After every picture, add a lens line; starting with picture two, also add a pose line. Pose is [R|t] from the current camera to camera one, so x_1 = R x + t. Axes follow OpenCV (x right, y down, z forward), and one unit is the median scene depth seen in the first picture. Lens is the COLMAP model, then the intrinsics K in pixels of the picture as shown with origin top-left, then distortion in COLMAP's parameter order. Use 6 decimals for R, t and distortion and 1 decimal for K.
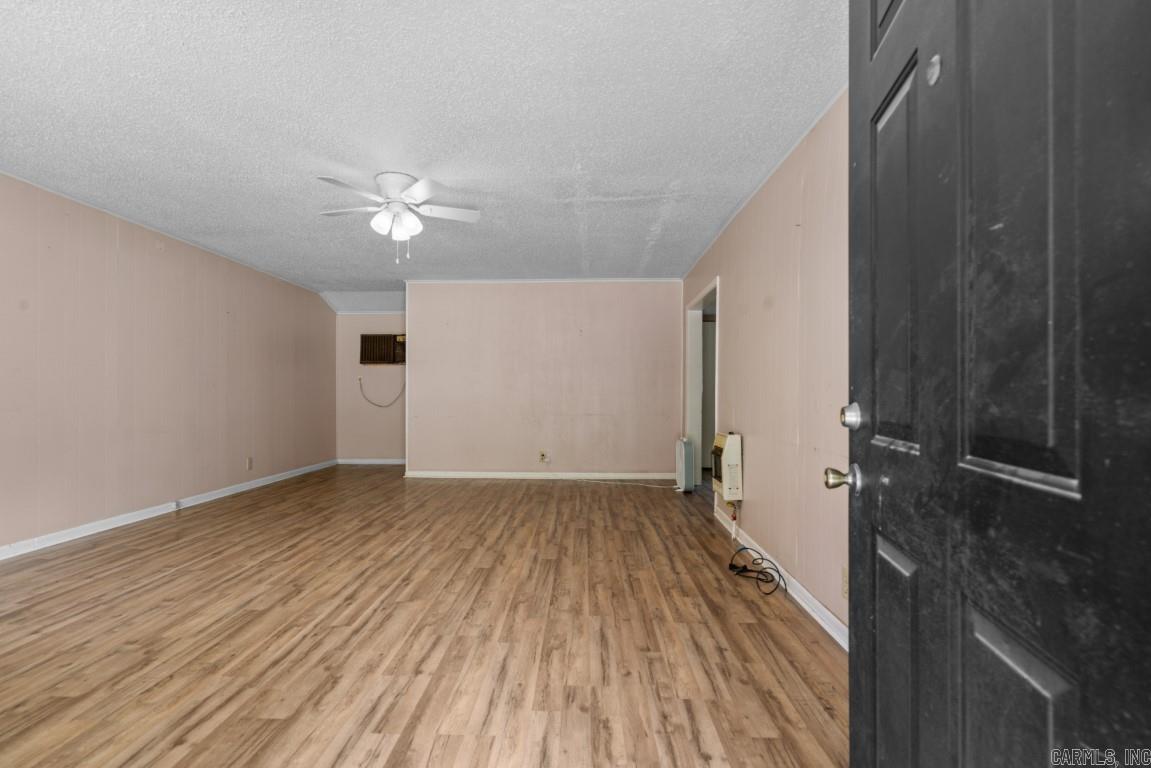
lens RADIAL K [[523.8, 0, 570.8], [0, 523.8, 384.5], [0, 0, 1]] dist [-0.002017, 0.000490]
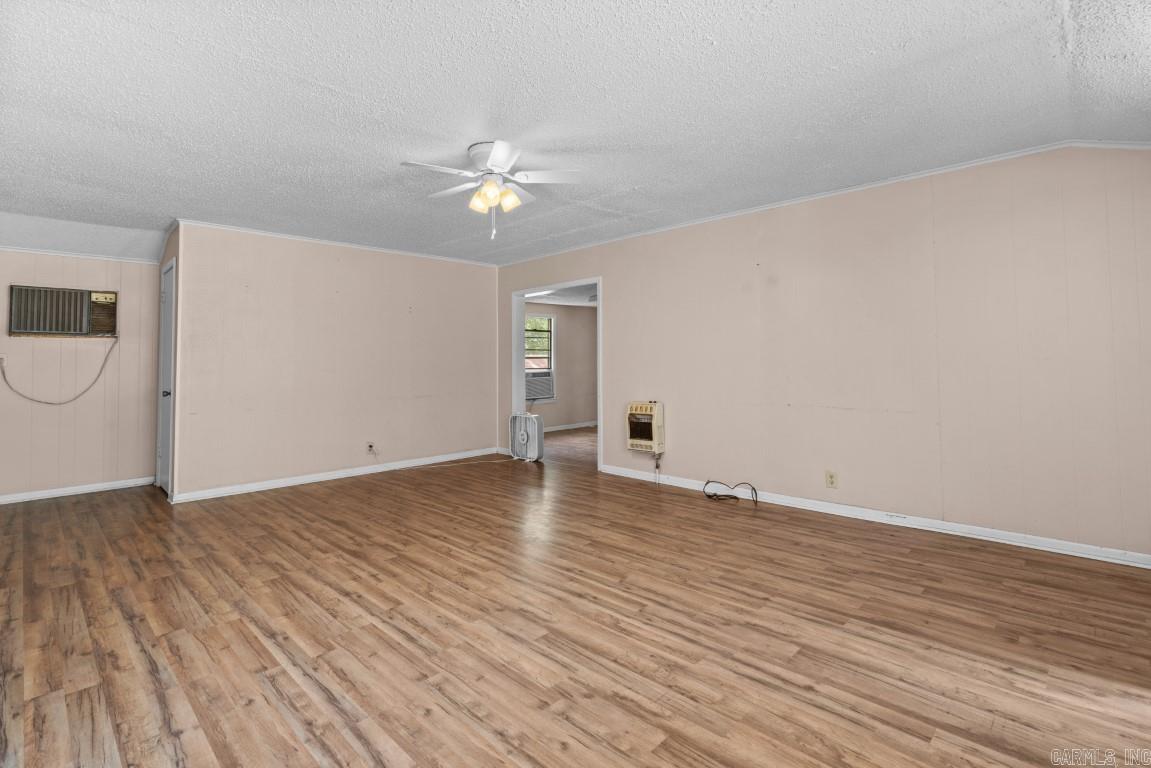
lens RADIAL K [[523.8, 0, 577.1], [0, 523.8, 383.1], [0, 0, 1]] dist [-0.002017, 0.000490]
pose [[0.678973, -0.034116, 0.733370, -1.187881], [0.000513, 0.998942, 0.045995, -0.035276], [-0.734163, -0.030853, 0.678271, 0.368436]]
